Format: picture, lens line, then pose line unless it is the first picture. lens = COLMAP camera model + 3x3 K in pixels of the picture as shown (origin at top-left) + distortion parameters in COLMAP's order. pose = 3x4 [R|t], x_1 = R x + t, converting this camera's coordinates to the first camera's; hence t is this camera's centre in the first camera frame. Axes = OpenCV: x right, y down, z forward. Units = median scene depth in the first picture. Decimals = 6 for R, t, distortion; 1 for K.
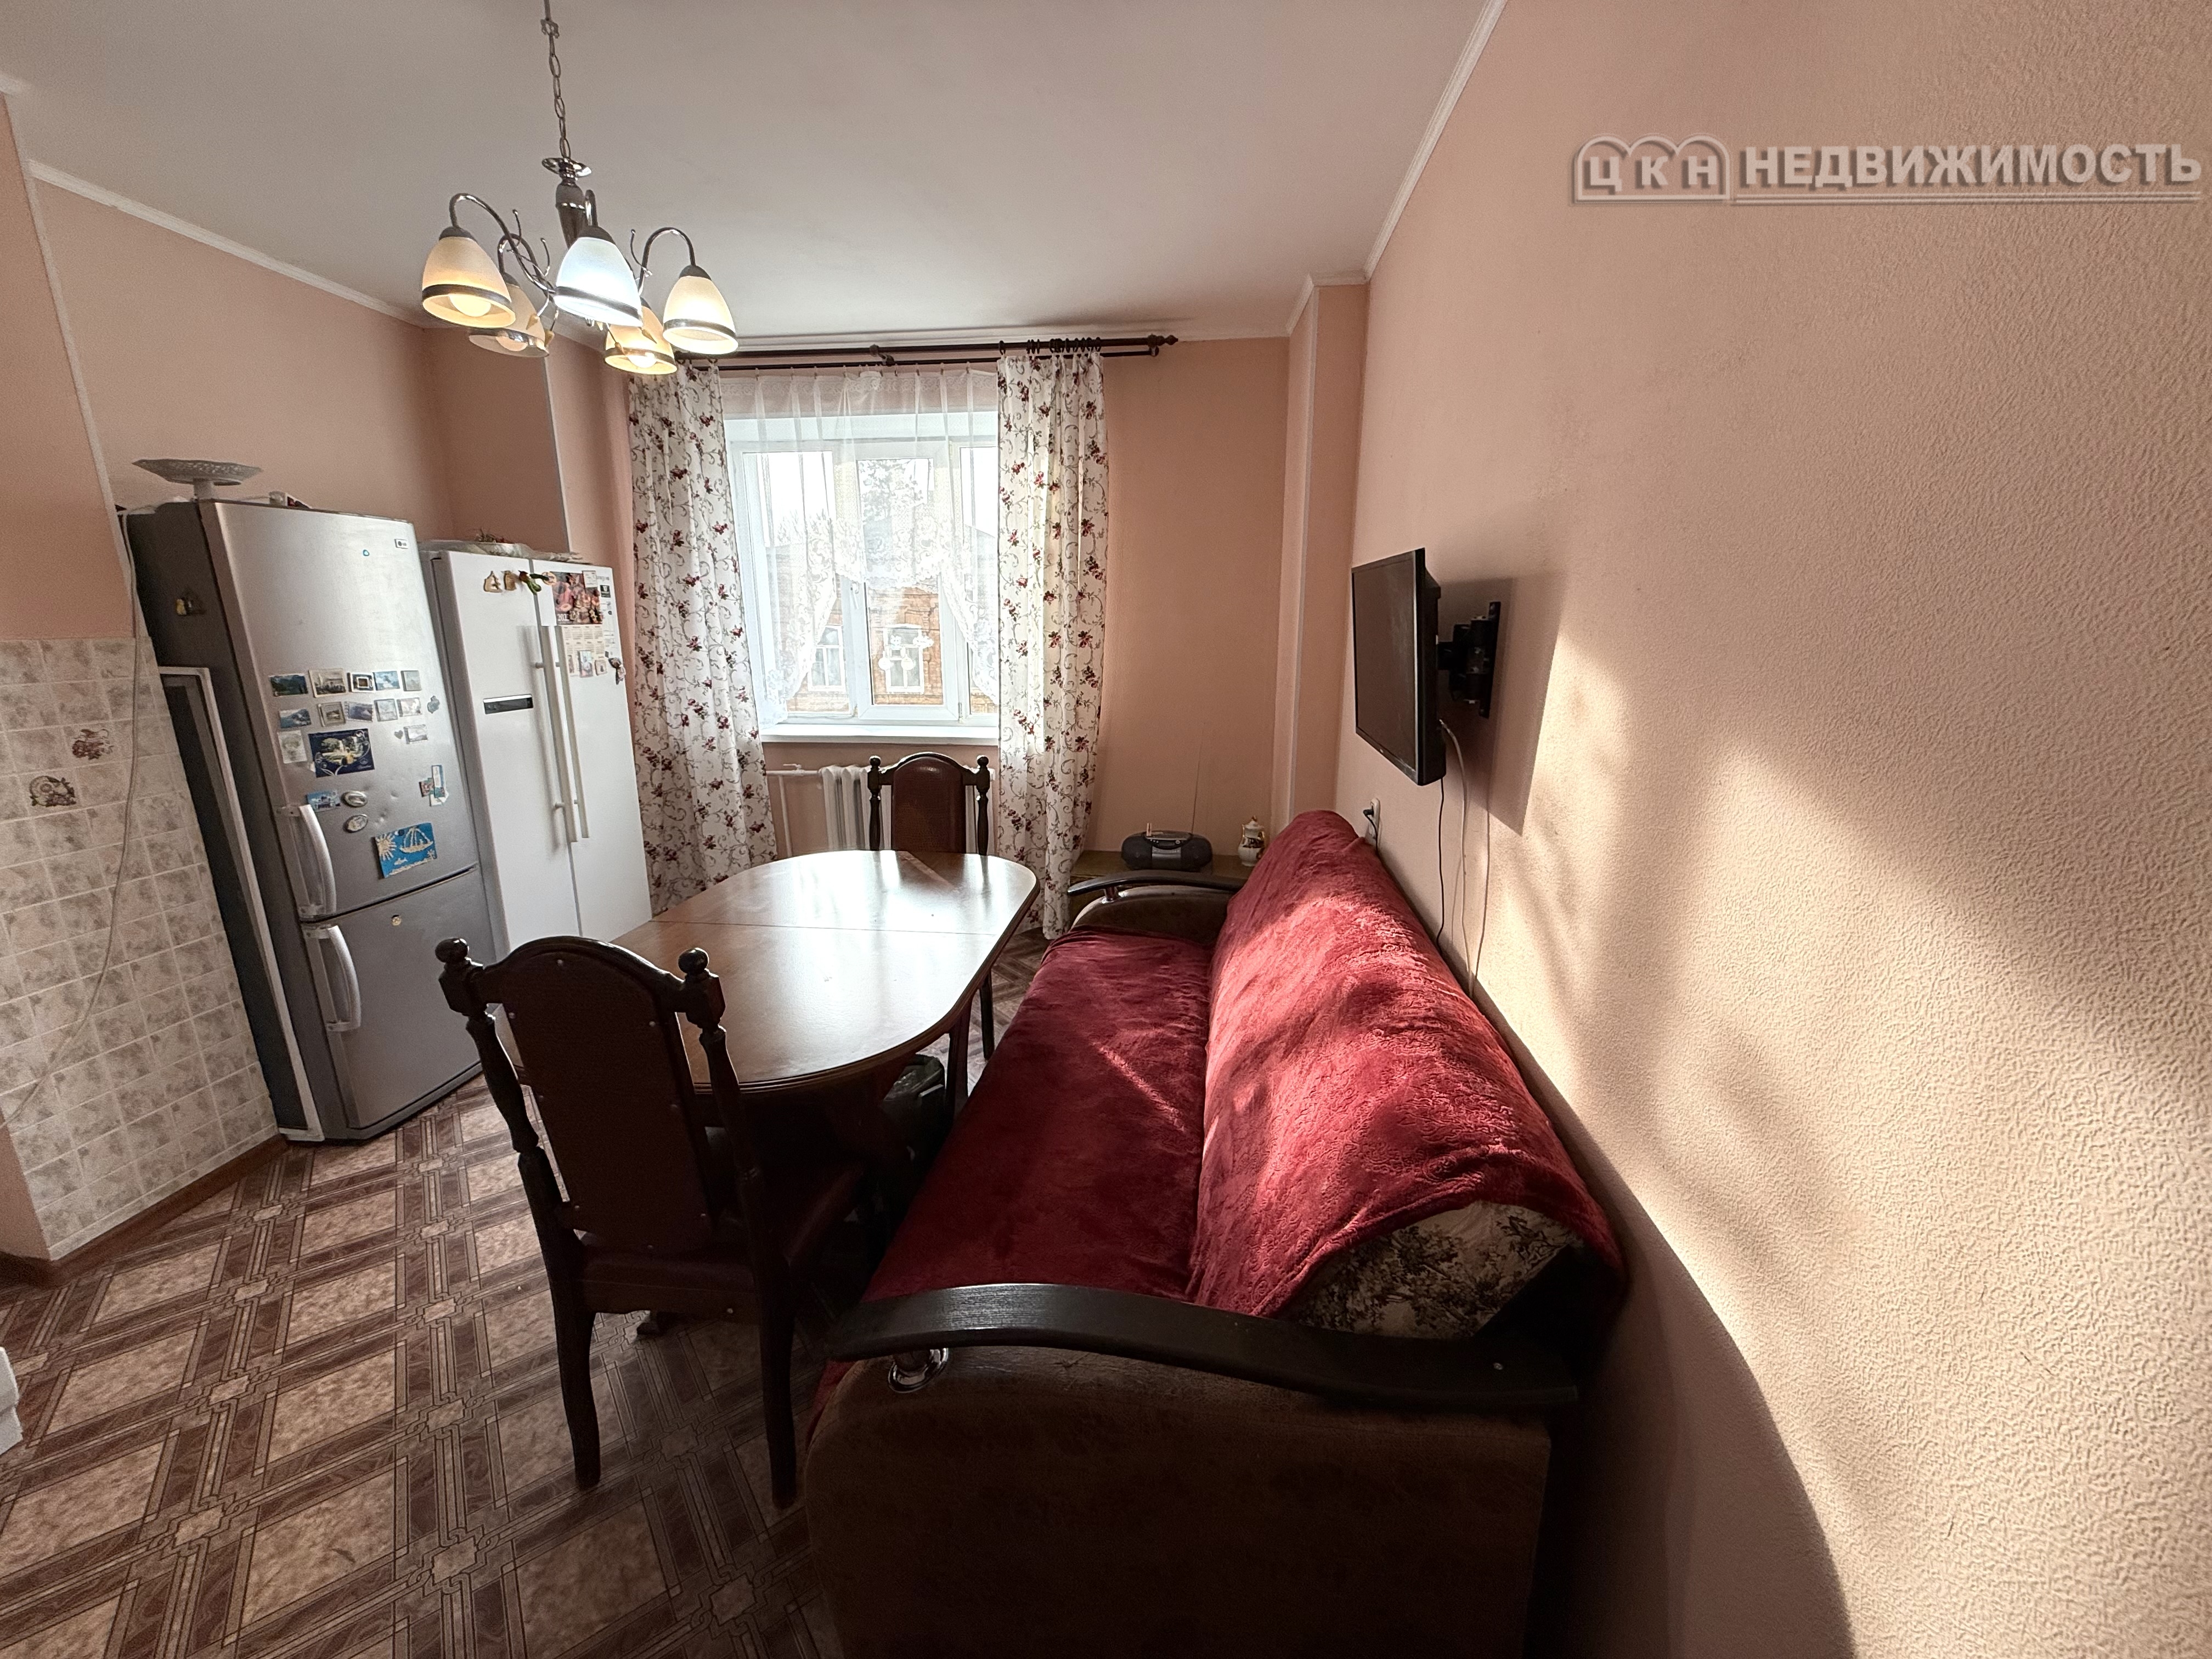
lens RADIAL K [[879.4, 0, 1103.0], [0, 879.4, 828.2], [0, 0, 1]] dist [-0.001333, -0.000066]
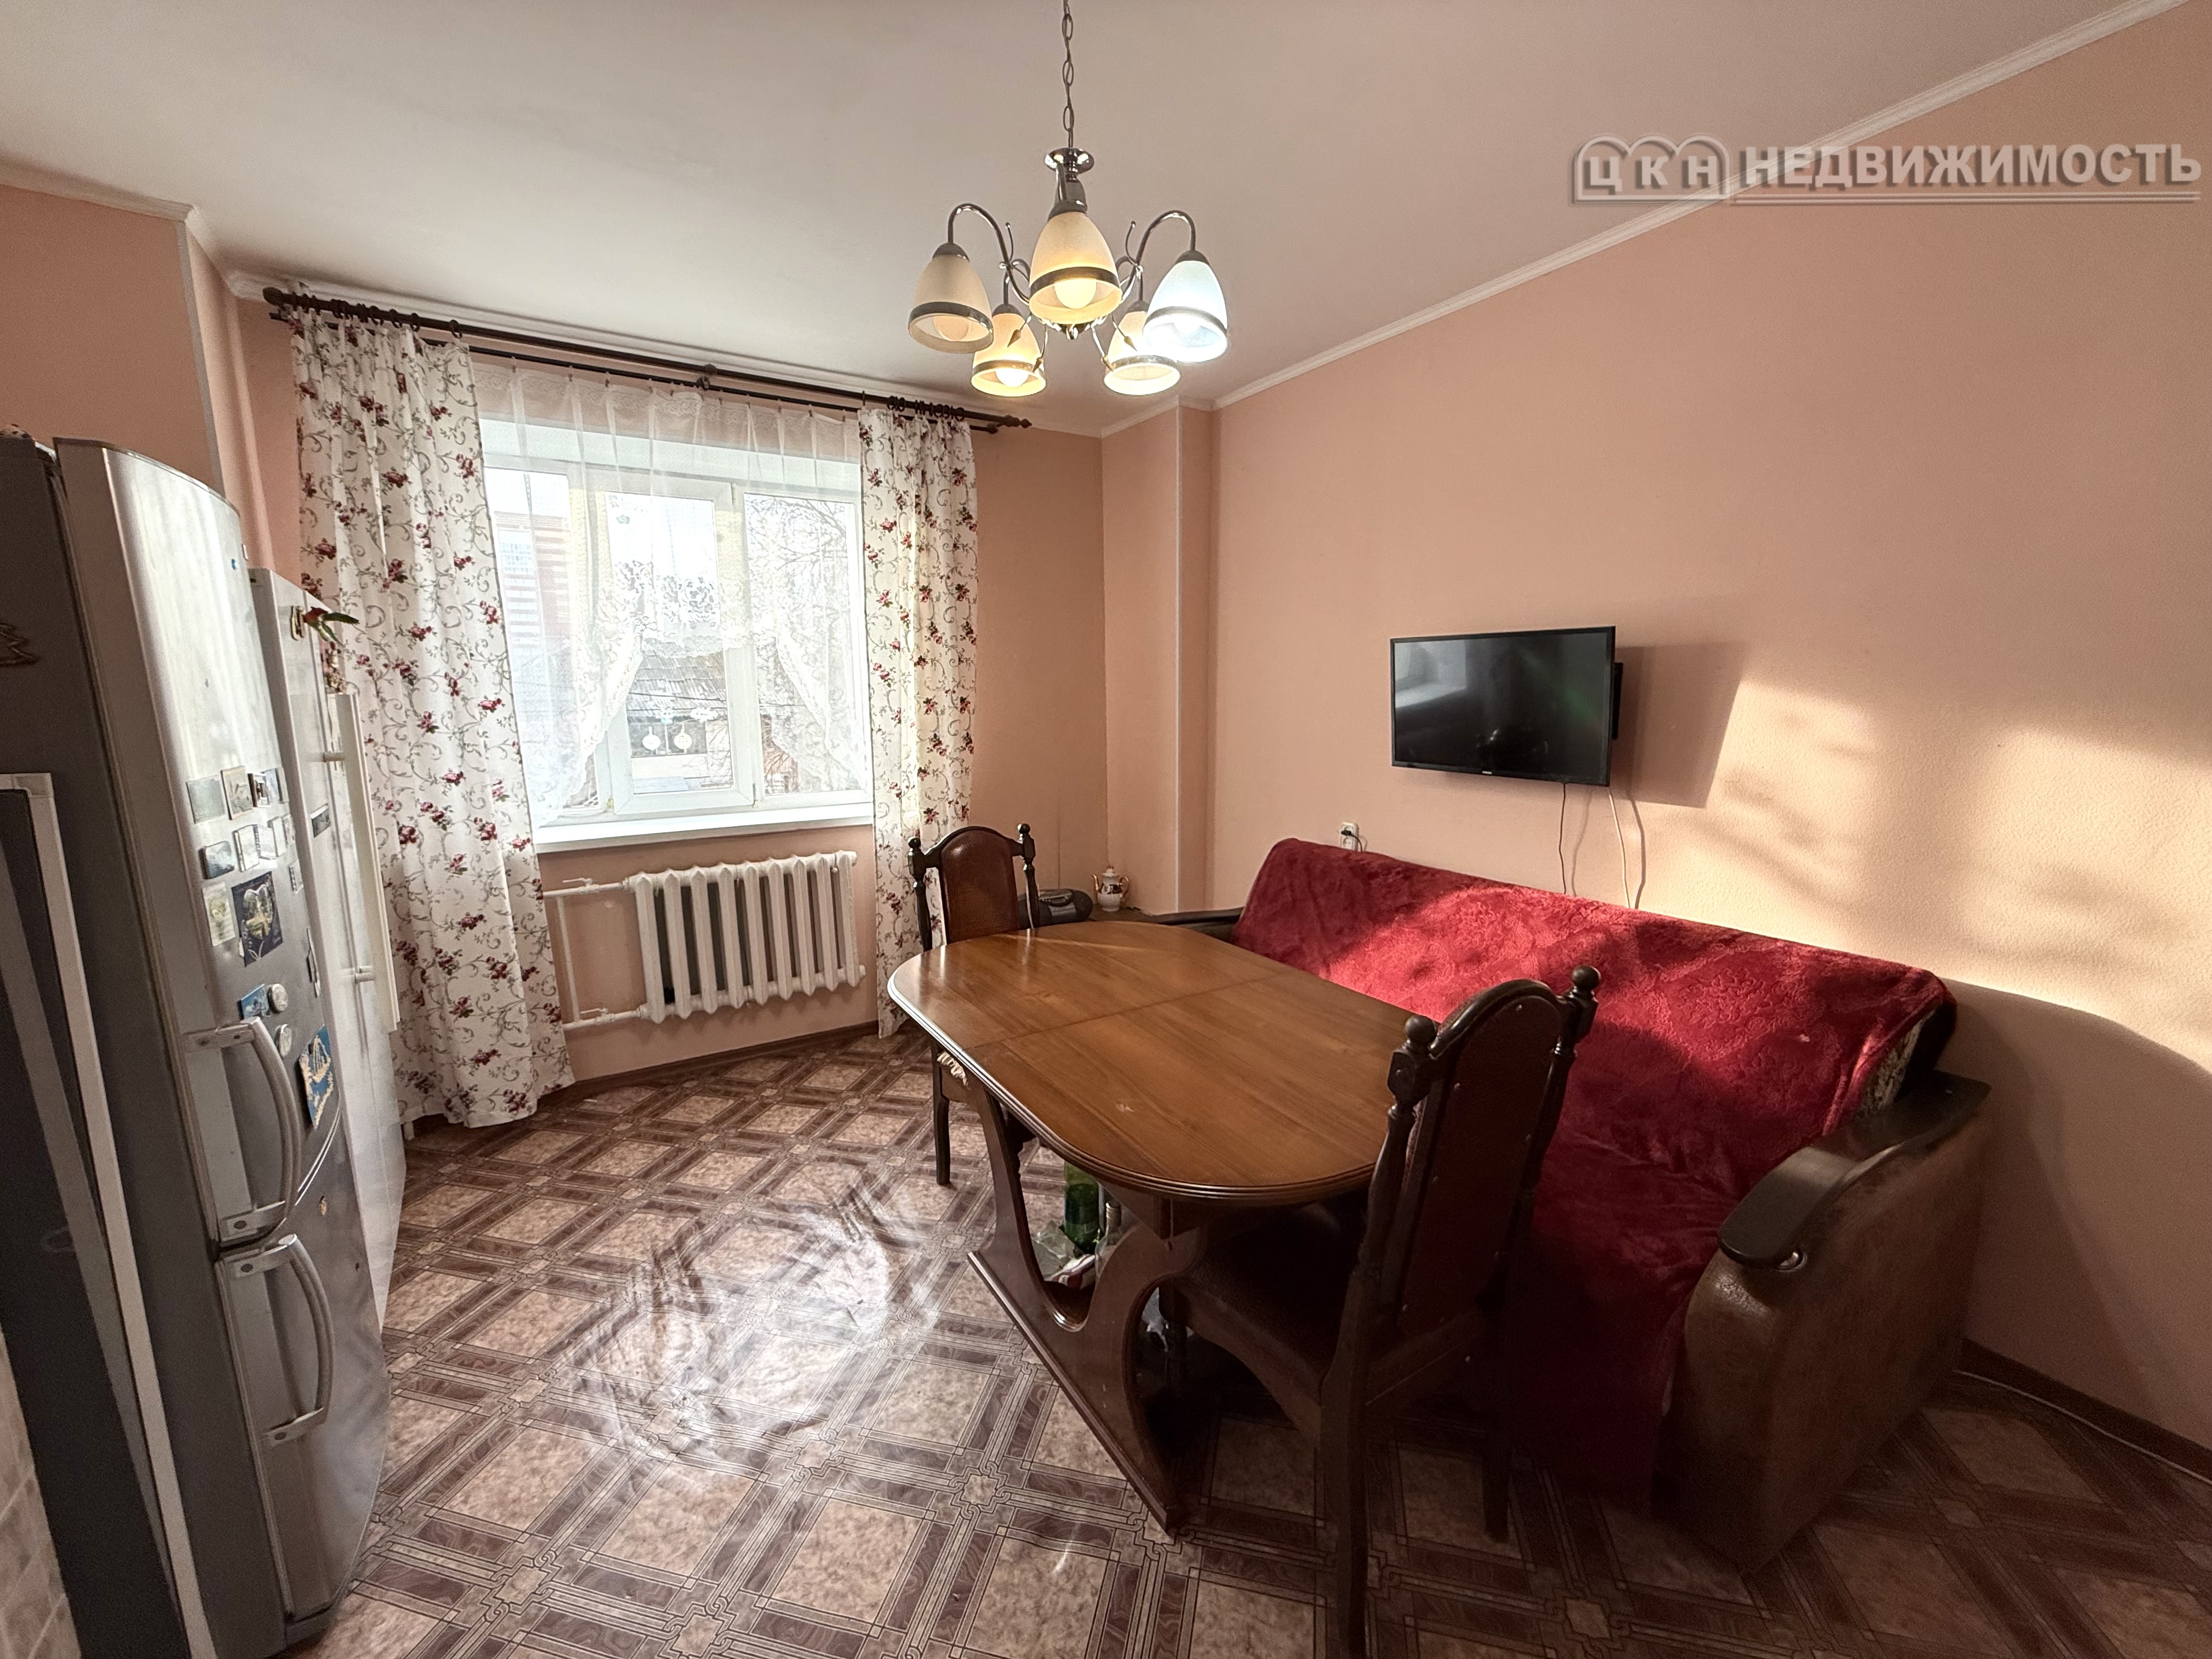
lens RADIAL K [[879.4, 0, 1103.0], [0, 879.4, 828.2], [0, 0, 1]] dist [-0.001333, -0.000066]
pose [[0.783261, -0.103383, 0.613036, -0.521114], [0.153352, 0.987735, -0.029360, -0.028751], [-0.602482, 0.117007, 0.789509, 0.159169]]
